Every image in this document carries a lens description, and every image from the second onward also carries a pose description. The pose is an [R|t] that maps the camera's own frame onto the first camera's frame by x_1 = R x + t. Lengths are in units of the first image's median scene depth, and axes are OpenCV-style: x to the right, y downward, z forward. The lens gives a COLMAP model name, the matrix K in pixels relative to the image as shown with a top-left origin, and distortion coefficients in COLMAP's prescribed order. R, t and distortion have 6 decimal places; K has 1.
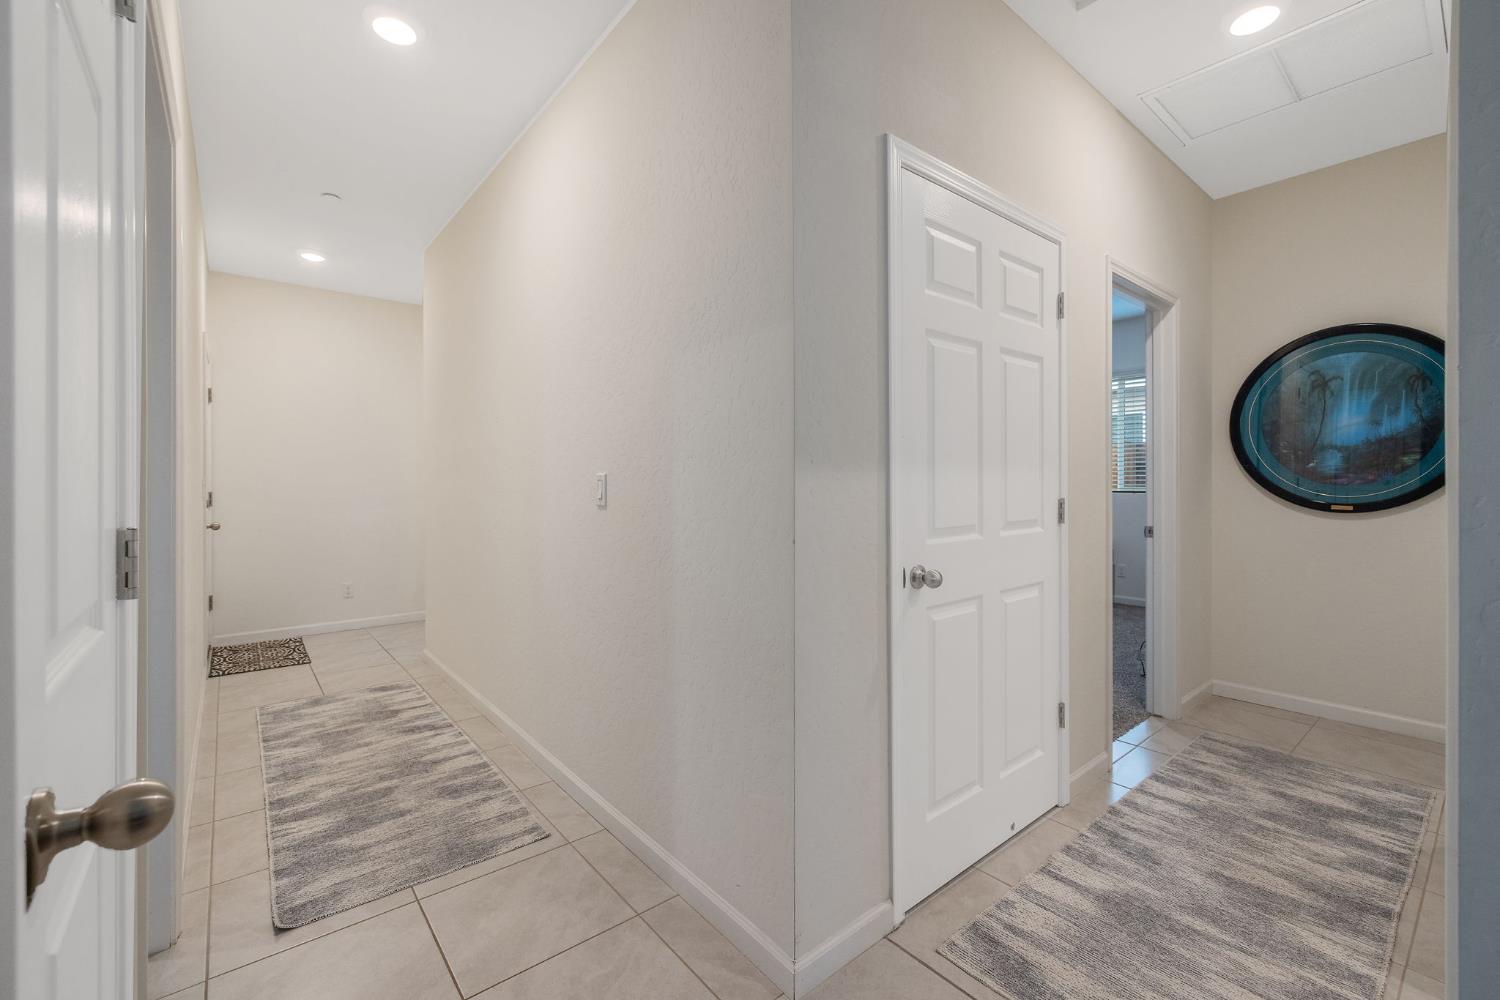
lens RADIAL K [[634.6, 0, 748.4], [0, 634.6, 471.3], [0, 0, 1]] dist [-0.000807, -0.000086]
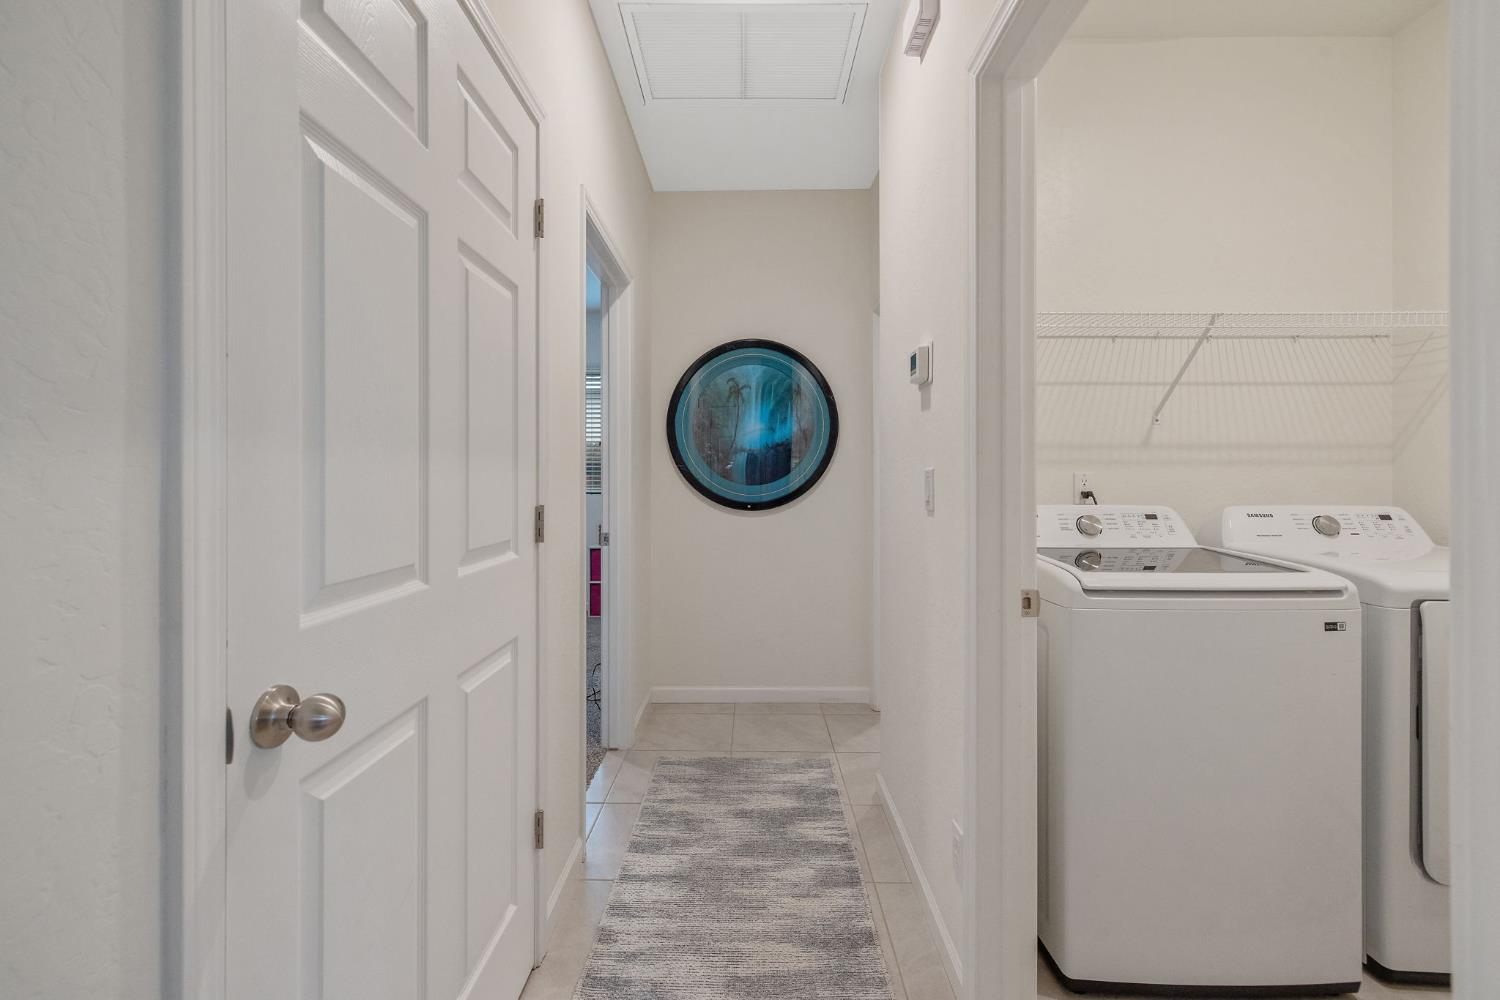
lens RADIAL K [[655.3, 0, 751.3], [0, 655.3, 485.1], [0, 0, 1]] dist [0.000002, 0.000394]
pose [[0.647430, -0.002043, 0.762122, 0.105024], [-0.012915, 0.999823, 0.013652, 0.008480], [-0.762015, -0.018681, 0.647290, 0.361295]]
